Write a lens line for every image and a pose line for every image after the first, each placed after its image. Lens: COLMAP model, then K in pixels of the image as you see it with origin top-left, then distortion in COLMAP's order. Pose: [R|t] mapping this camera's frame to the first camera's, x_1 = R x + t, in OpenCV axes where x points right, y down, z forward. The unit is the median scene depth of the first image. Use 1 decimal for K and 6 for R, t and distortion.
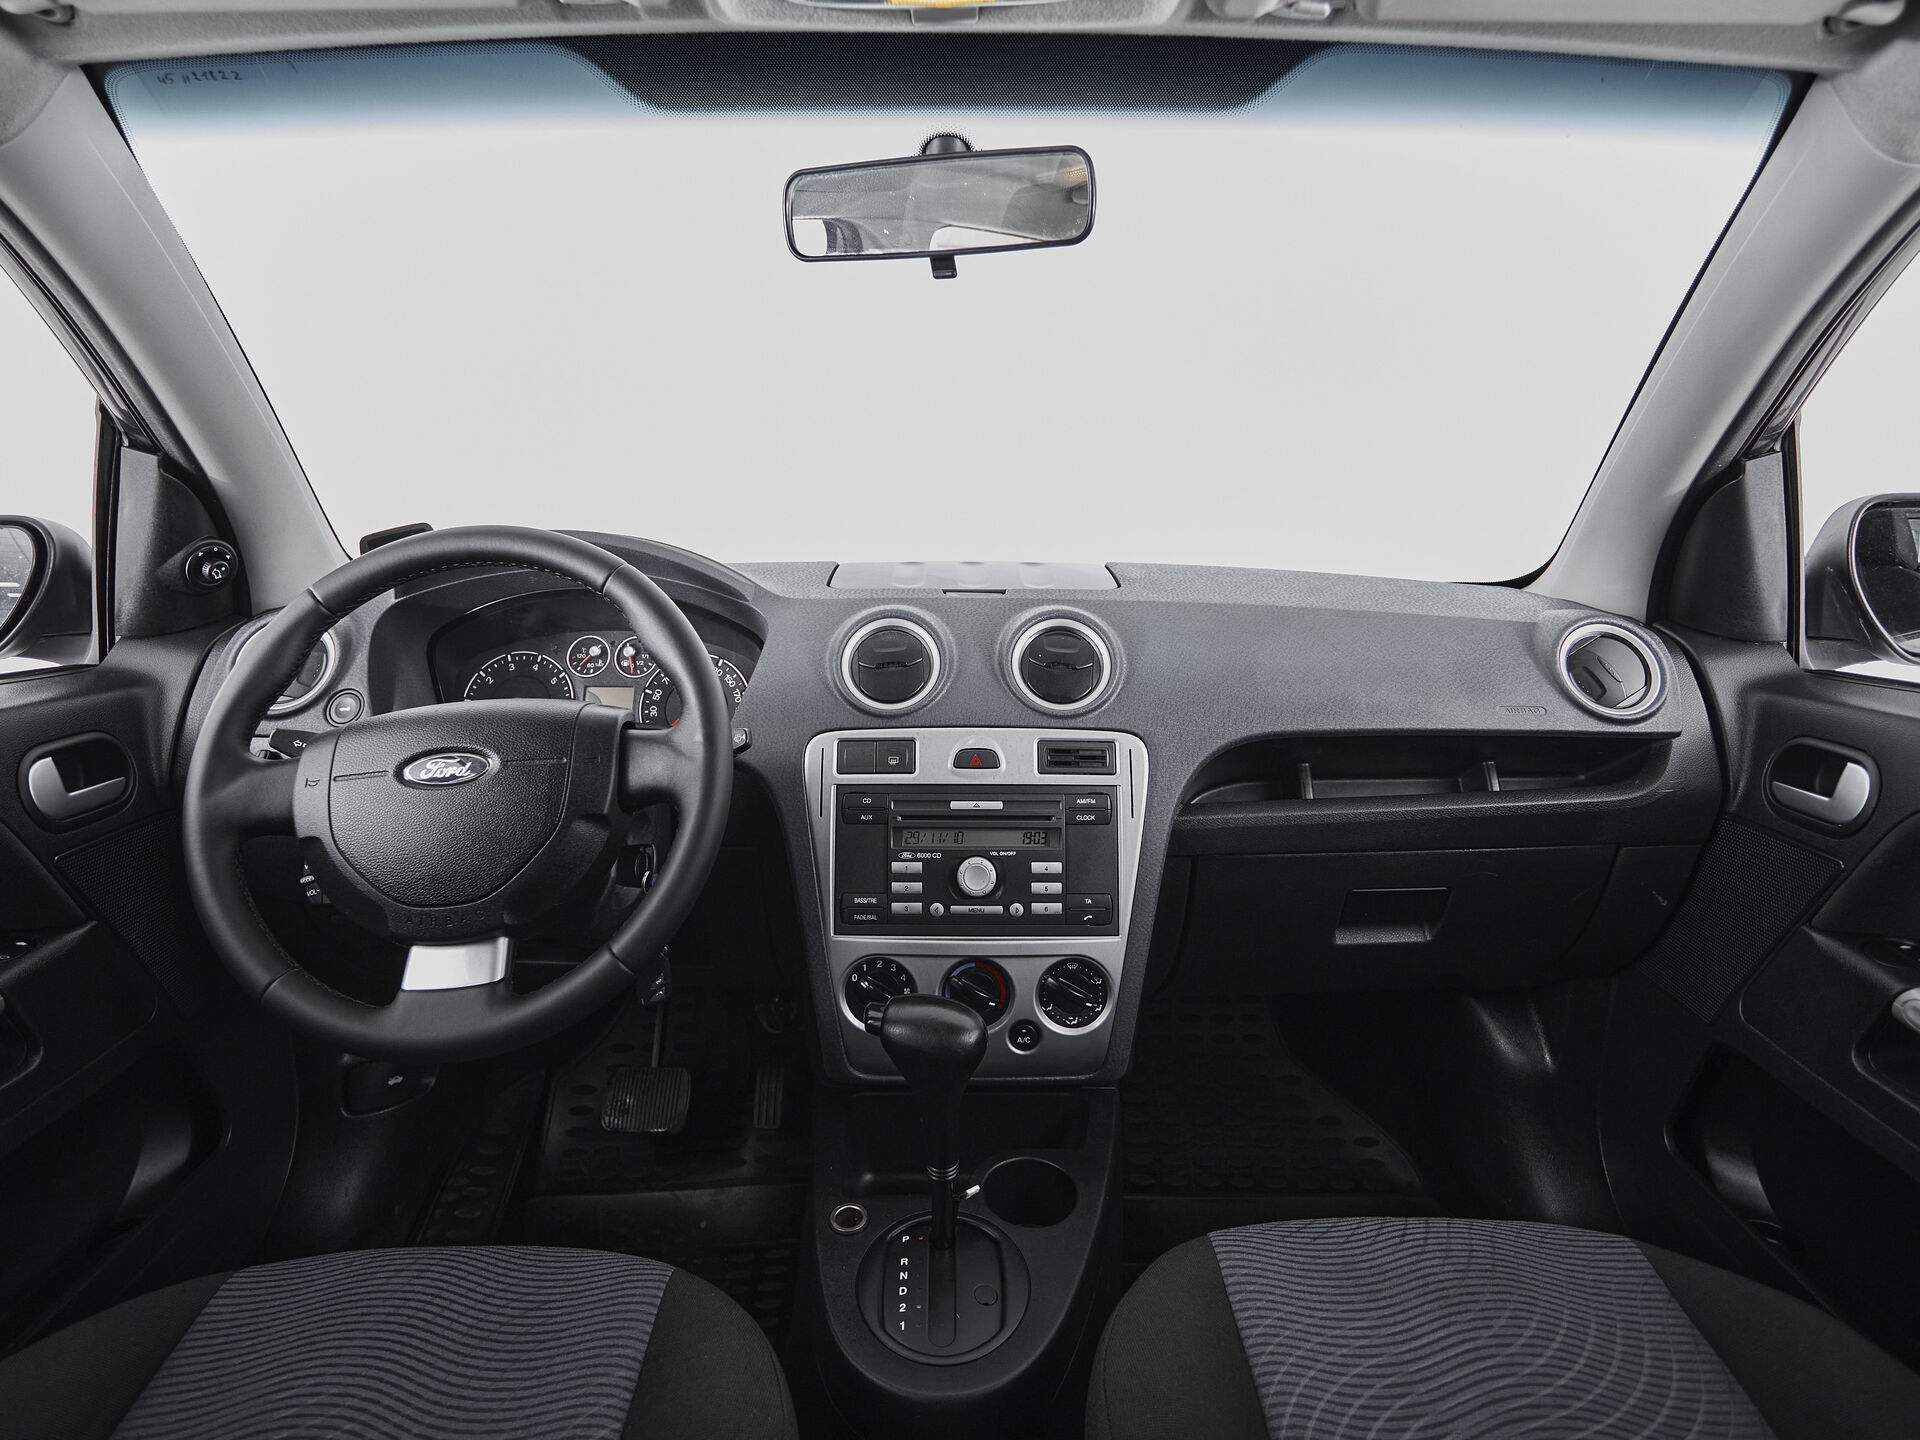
lens RADIAL K [[921.2, 0, 887.2], [0, 921.2, 687.0], [0, 0, 1]] dist [-0.002311, -0.000689]
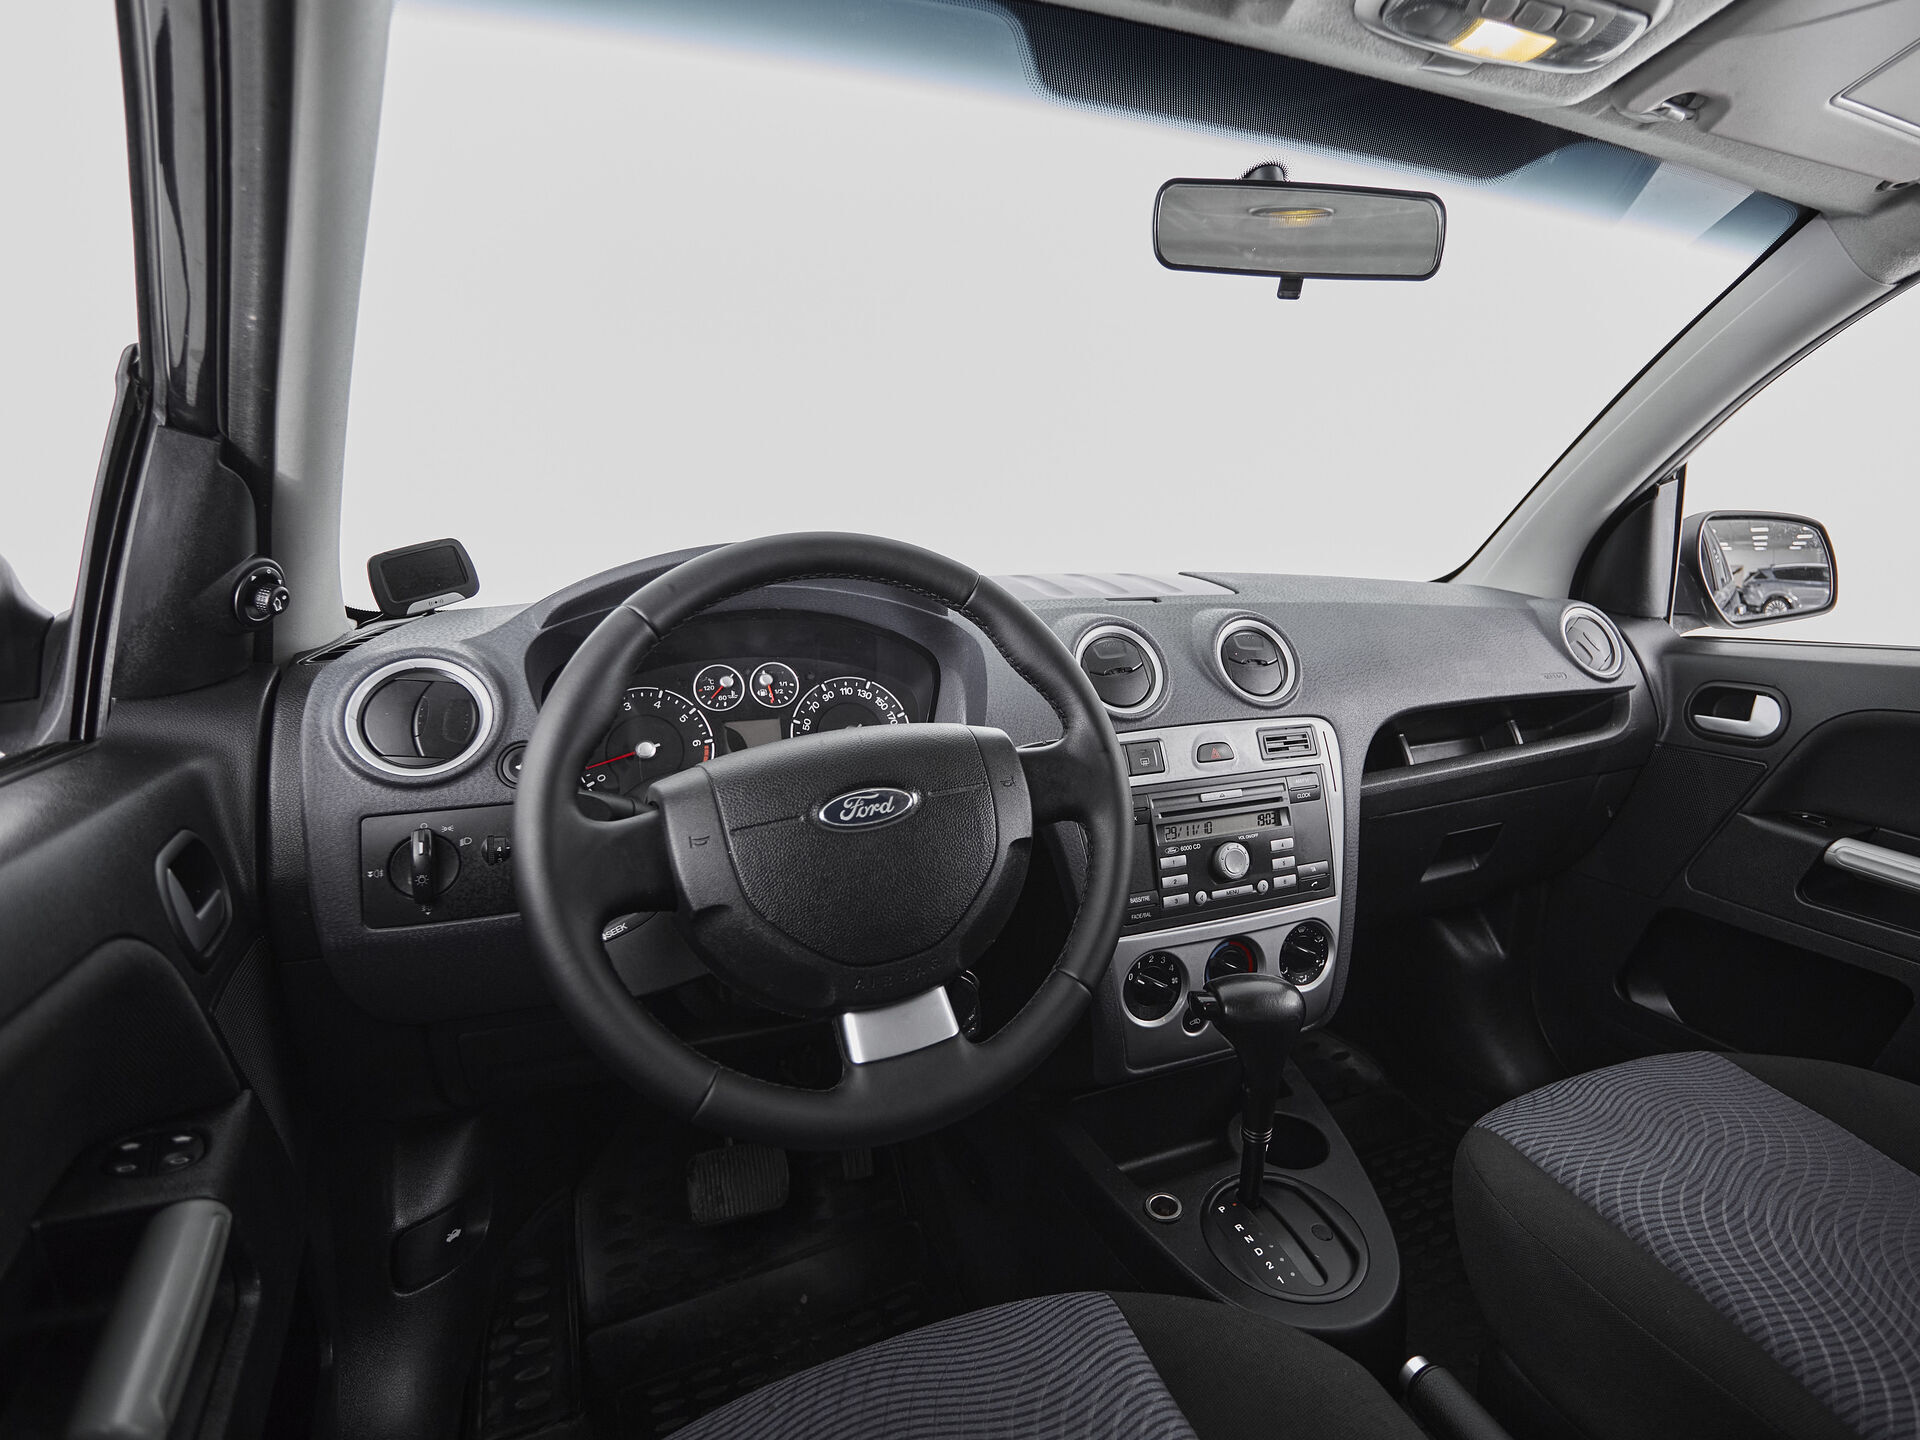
lens RADIAL K [[927.5, 0, 960.0], [0, 927.5, 720.0], [0, 0, 1]] dist [-0.000485, 0.000149]
pose [[0.921506, -0.078632, 0.380321, -0.580876], [0.076459, 0.996855, 0.020842, -0.004583], [-0.380764, 0.009873, 0.924620, 0.117972]]
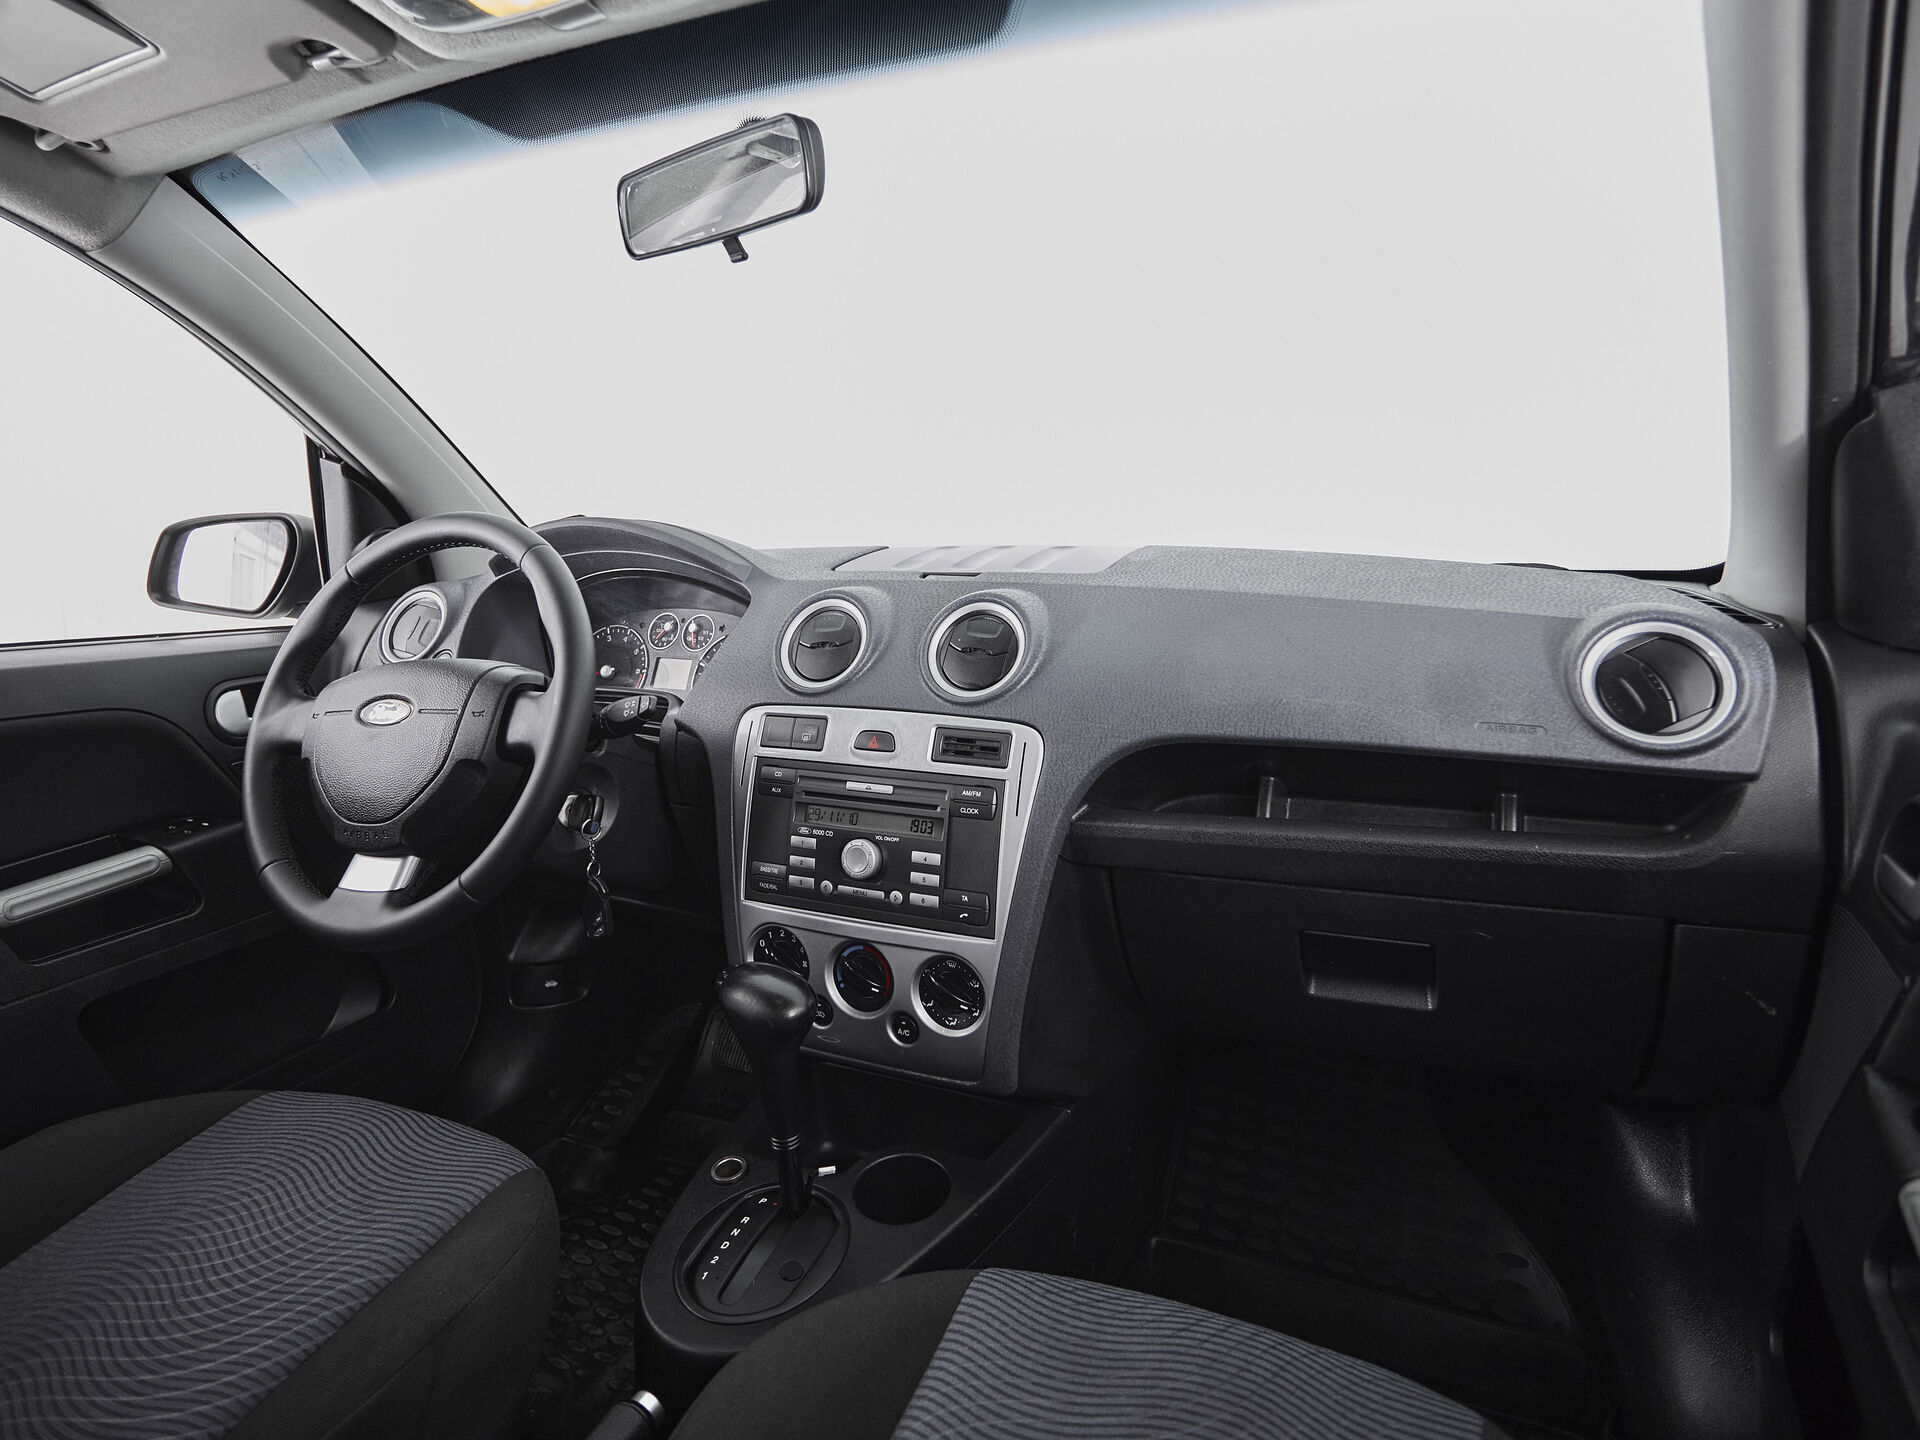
lens RADIAL K [[917.2, 0, 963.9], [0, 917.2, 683.6], [0, 0, 1]] dist [-0.000825, -0.000168]
pose [[0.934792, 0.049234, -0.351767, 0.529374], [-0.048403, 0.998766, 0.011164, 0.000605], [0.351882, 0.006591, 0.936021, 0.109669]]
